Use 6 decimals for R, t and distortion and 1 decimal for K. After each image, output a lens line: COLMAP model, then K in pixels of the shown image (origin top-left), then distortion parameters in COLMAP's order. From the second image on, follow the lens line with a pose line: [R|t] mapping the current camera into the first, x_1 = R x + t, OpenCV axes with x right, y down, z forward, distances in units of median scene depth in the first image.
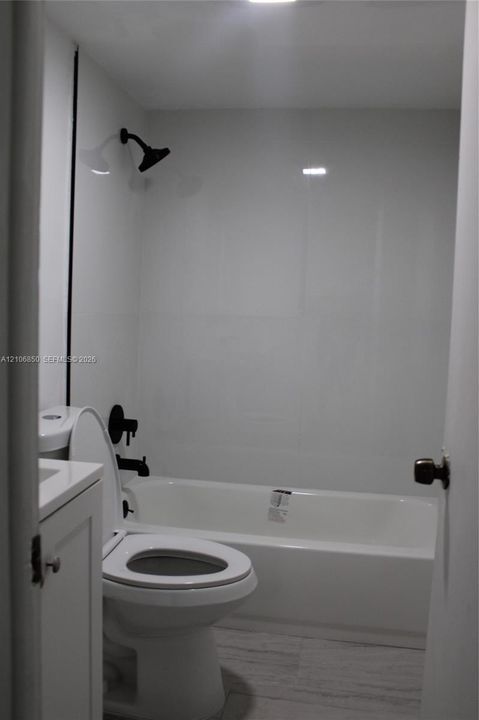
lens RADIAL K [[634.9, 0, 242.8], [0, 634.9, 391.1], [0, 0, 1]] dist [-0.140481, 0.134225]
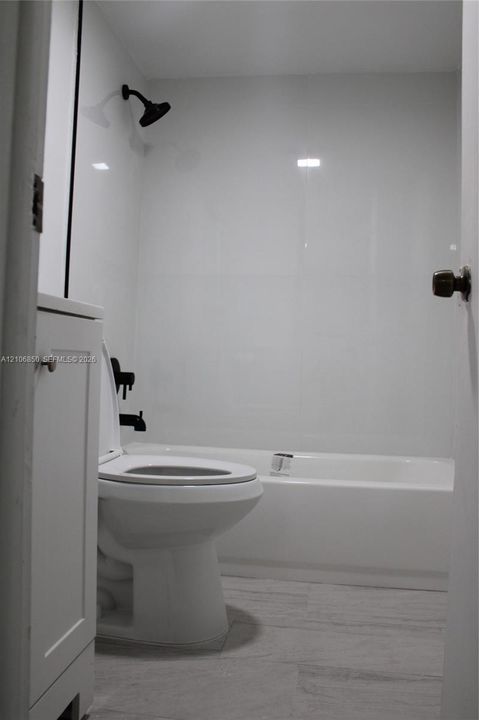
lens RADIAL K [[635.6, 0, 242.1], [0, 635.6, 371.1], [0, 0, 1]] dist [-0.165108, 0.157191]
pose [[0.999927, -0.006322, 0.010255, -0.014077], [0.007335, 0.994761, -0.101960, 0.184876], [-0.009557, 0.102028, 0.994736, 0.037697]]
